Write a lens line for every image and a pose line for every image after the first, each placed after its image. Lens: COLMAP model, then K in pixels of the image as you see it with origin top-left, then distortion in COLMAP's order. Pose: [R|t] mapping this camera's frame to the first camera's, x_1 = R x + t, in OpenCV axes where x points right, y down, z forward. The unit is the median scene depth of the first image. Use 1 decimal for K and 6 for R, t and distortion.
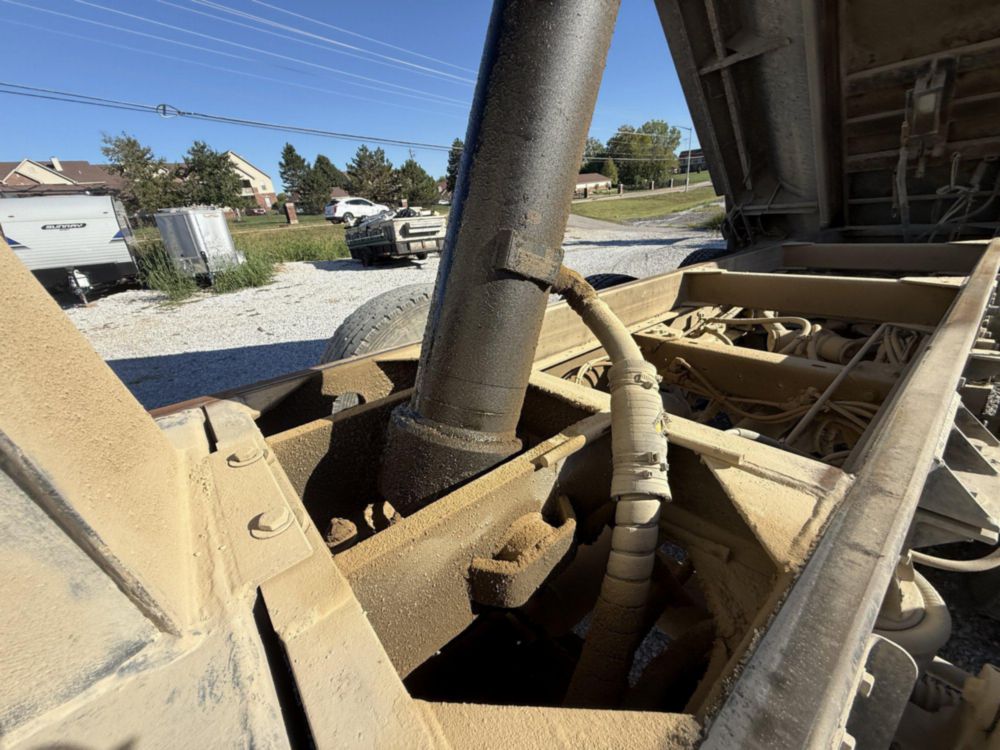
lens RADIAL K [[398.3, 0, 498.5], [0, 398.3, 372.8], [0, 0, 1]] dist [-0.000483, 0.000478]
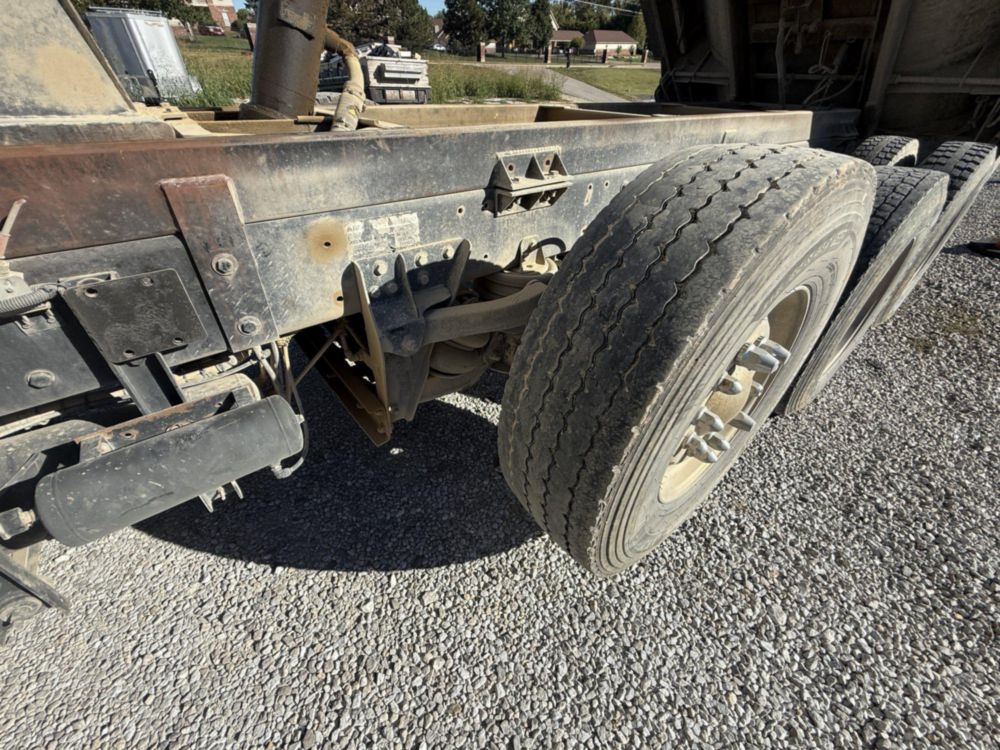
lens RADIAL K [[398.3, 0, 498.5], [0, 398.3, 372.8], [0, 0, 1]] dist [-0.000483, 0.000478]
pose [[0.994602, 0.089321, 0.052810, 0.043914], [-0.100084, 0.960134, 0.261009, 0.031378], [-0.027391, -0.264886, 0.963891, -0.056583]]
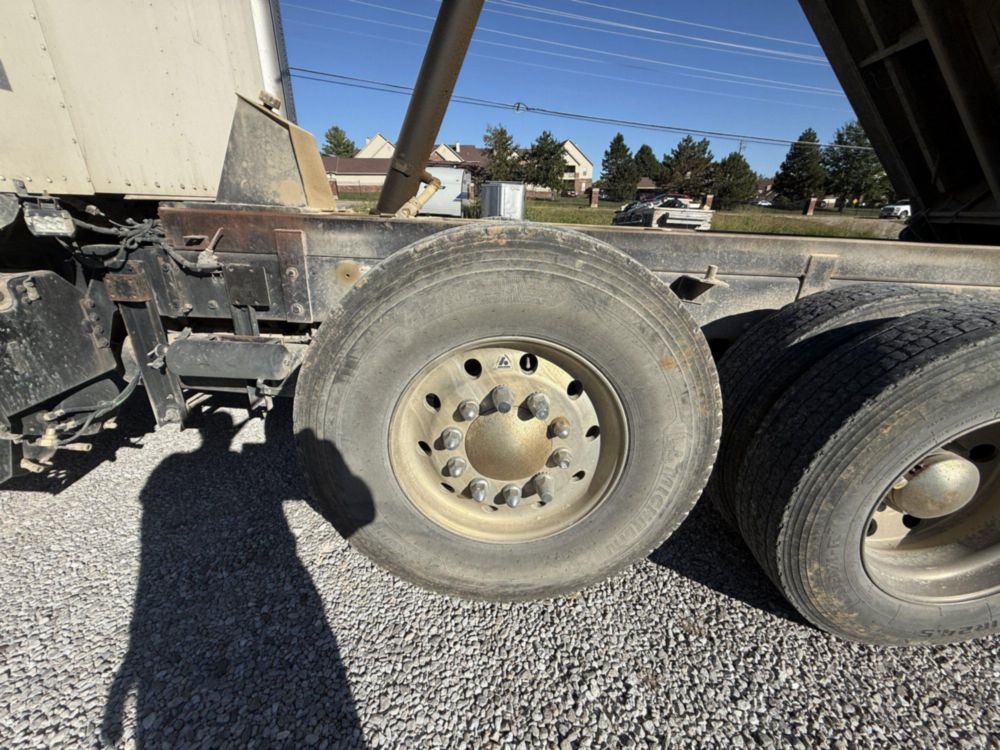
lens RADIAL K [[397.8, 0, 500.0], [0, 397.8, 375.0], [0, 0, 1]] dist [0.001741, 0.000073]
pose [[0.769625, 0.337457, -0.542033, 0.129363], [-0.325190, 0.937736, 0.122080, 0.029375], [0.549480, 0.082308, 0.831443, -0.053007]]
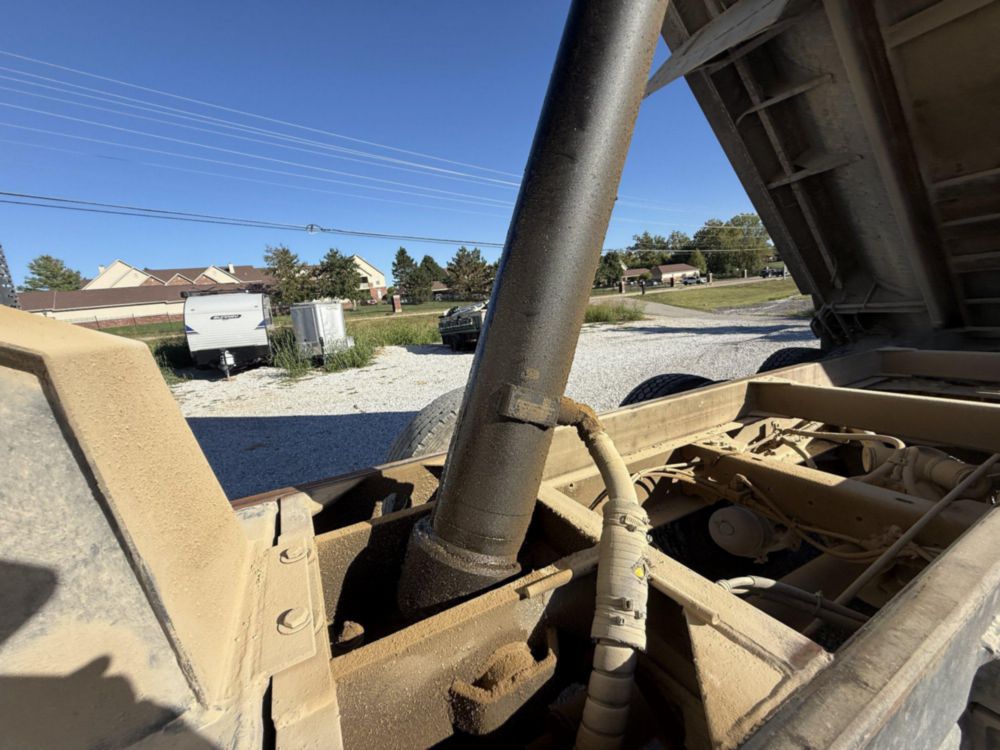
lens RADIAL K [[399.4, 0, 499.9], [0, 399.4, 373.7], [0, 0, 1]] dist [0.000650, 0.000118]
pose [[0.979520, 0.028878, -0.199265, 0.008323], [-0.068449, 0.978478, -0.194669, -0.005200], [0.189355, 0.204322, 0.960415, -0.007015]]
